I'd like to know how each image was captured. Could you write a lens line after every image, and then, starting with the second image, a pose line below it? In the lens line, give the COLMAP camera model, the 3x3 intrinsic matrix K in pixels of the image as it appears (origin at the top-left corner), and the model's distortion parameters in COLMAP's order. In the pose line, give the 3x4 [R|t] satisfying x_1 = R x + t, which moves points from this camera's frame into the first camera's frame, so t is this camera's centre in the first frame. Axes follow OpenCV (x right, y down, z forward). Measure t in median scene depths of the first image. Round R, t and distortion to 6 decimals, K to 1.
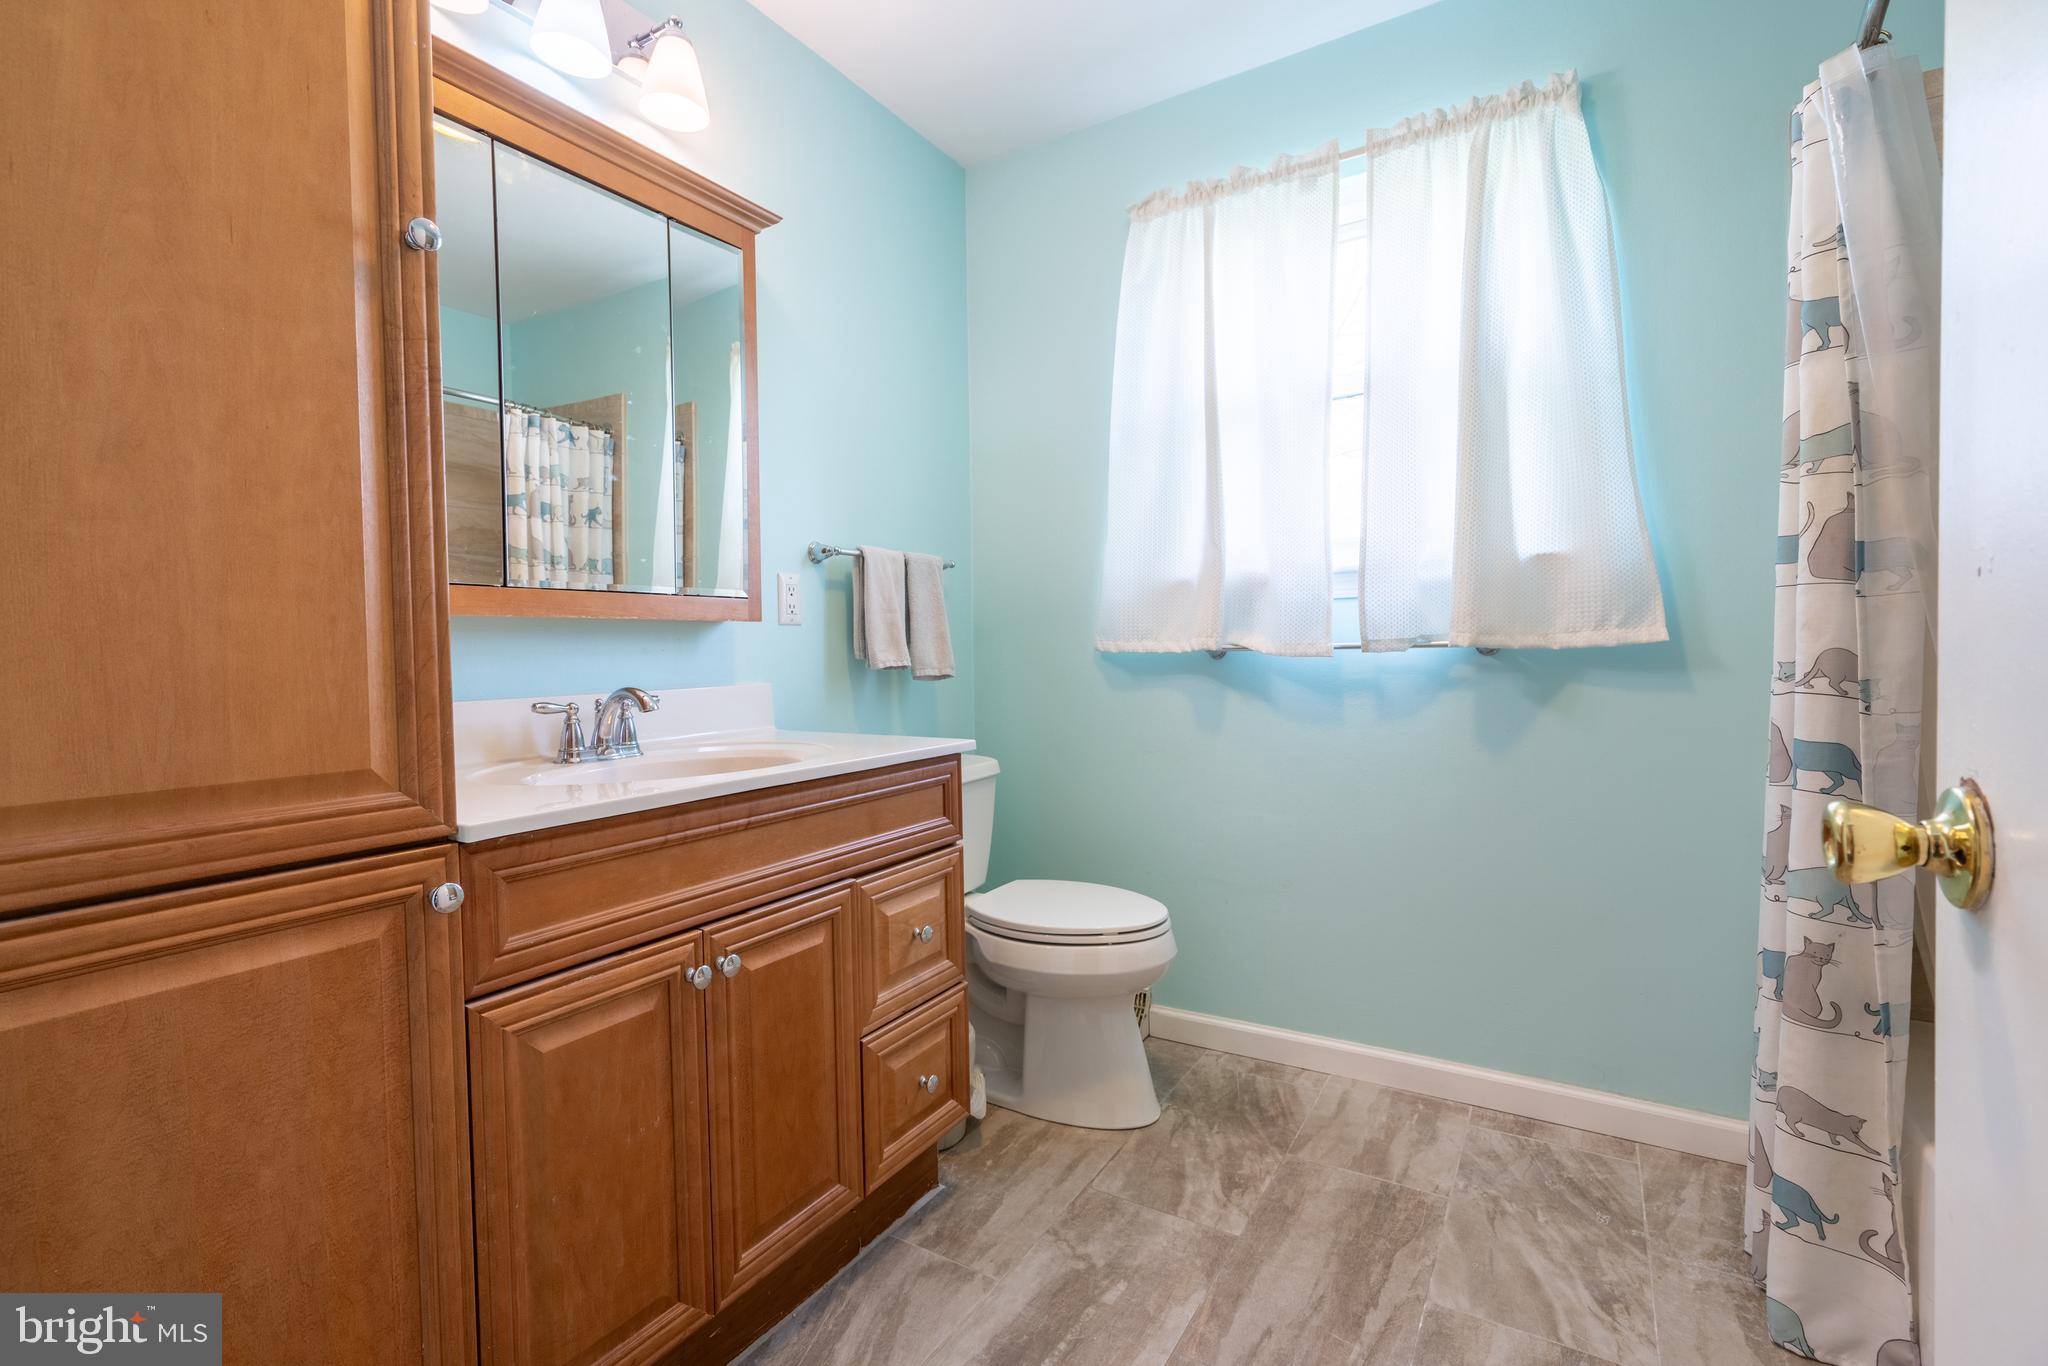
lens RADIAL K [[932.9, 0, 979.1], [0, 932.9, 689.8], [0, 0, 1]] dist [-0.002795, 0.001141]
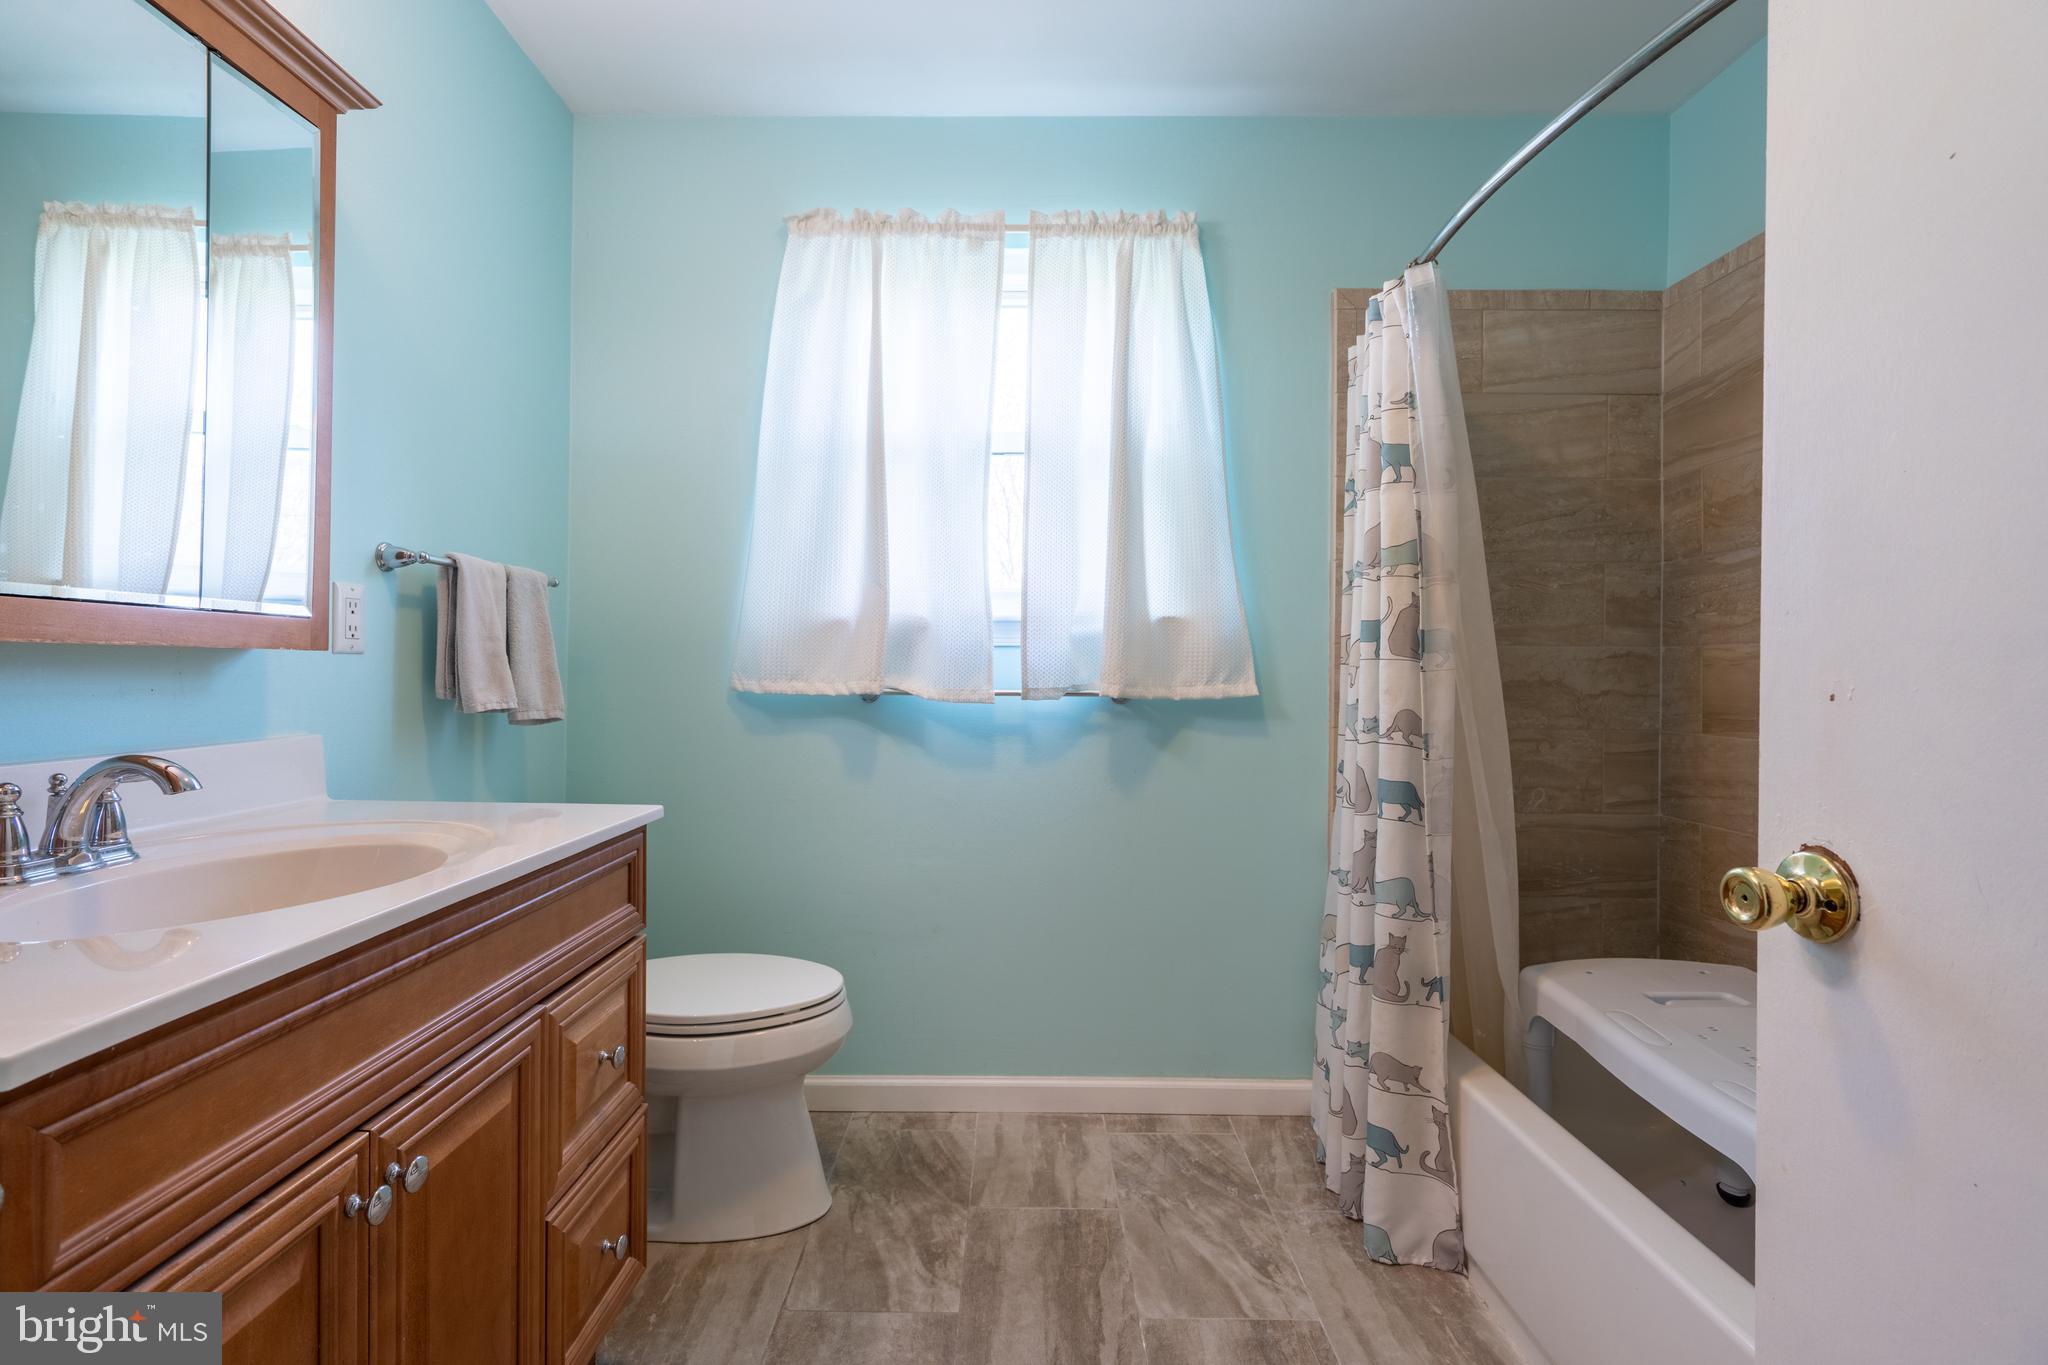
lens RADIAL K [[945.8, 0, 1072.2], [0, 945.8, 693.0], [0, 0, 1]] dist [-0.003927, 0.000810]
pose [[0.844071, 0.016442, 0.535980, -0.131305], [-0.000594, 0.999558, -0.029728, -0.018959], [-0.536231, 0.024774, 0.843707, 0.086335]]
